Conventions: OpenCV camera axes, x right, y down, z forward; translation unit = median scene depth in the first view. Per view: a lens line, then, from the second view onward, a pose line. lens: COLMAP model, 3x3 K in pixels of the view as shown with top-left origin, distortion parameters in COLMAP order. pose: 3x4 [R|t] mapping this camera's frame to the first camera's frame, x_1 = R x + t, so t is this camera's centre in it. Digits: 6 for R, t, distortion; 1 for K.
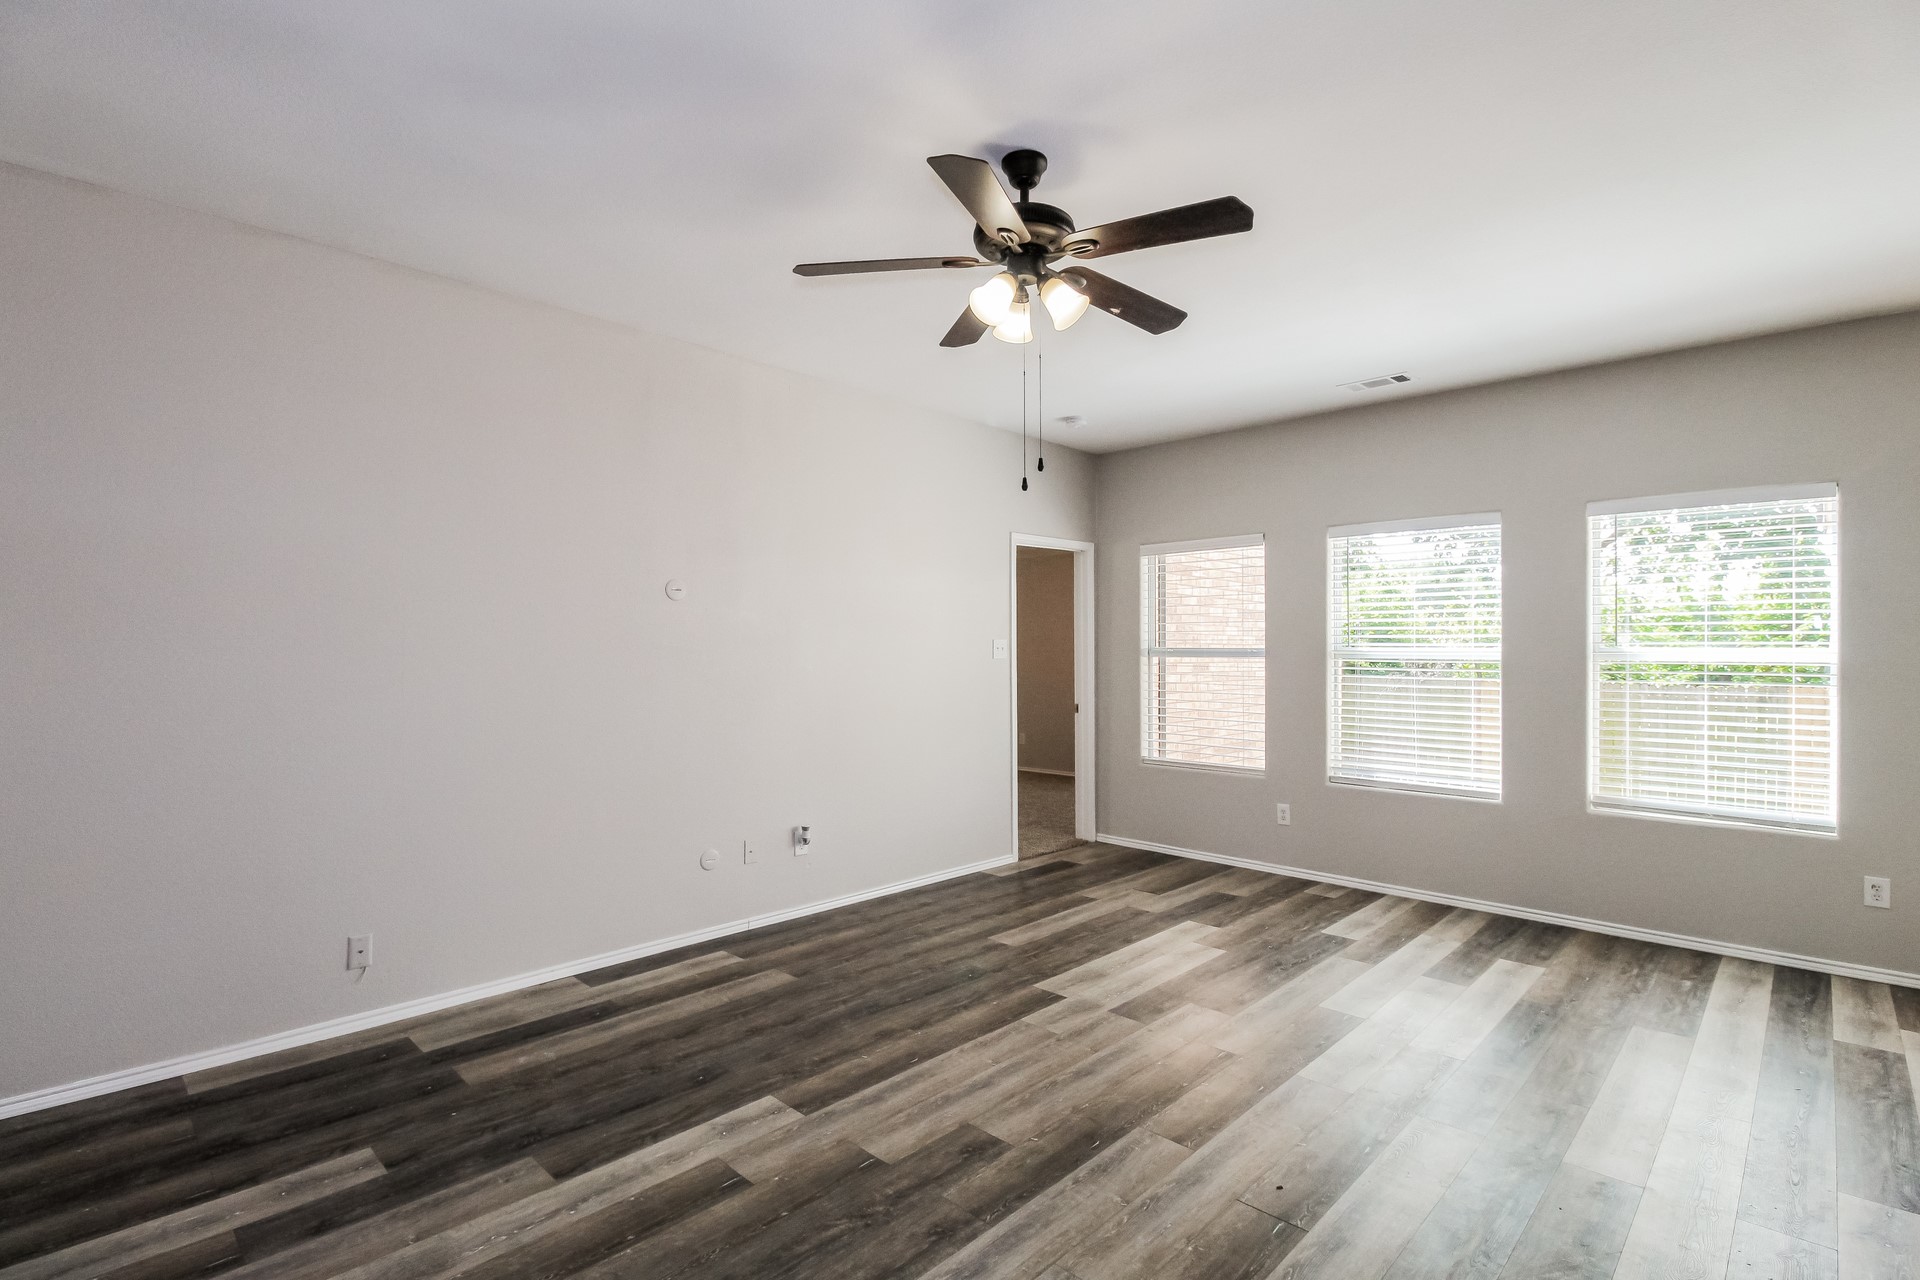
lens RADIAL K [[897.7, 0, 964.6], [0, 897.7, 640.1], [0, 0, 1]] dist [0.000508, -0.002499]
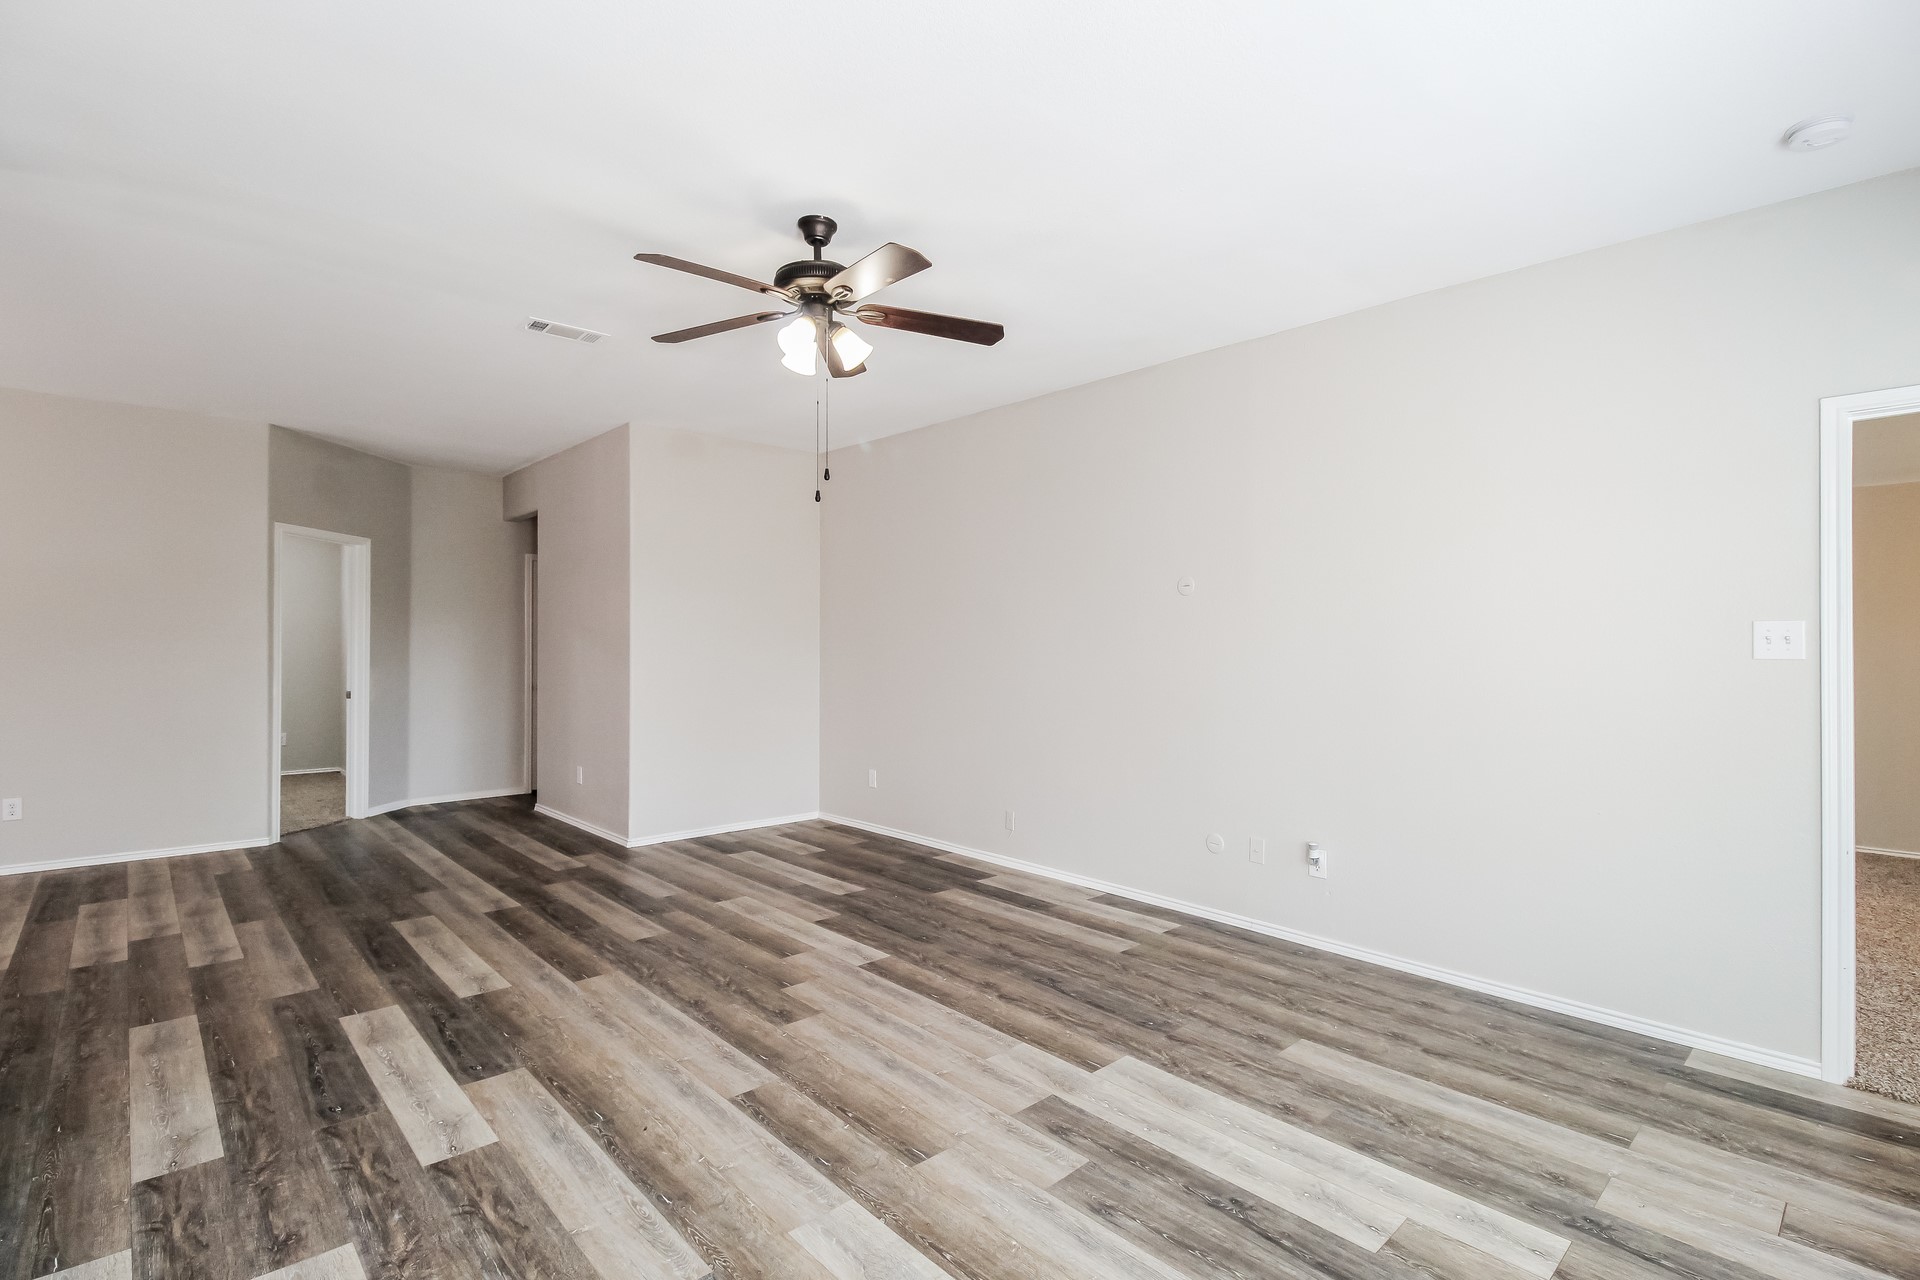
lens RADIAL K [[897.7, 0, 978.6], [0, 897.7, 638.4], [0, 0, 1]] dist [0.000508, -0.002499]
pose [[-0.038521, -0.003550, -0.999251, 0.806238], [0.001676, 0.999992, -0.003617, 0.014206], [0.999256, -0.001814, -0.038515, 0.821133]]
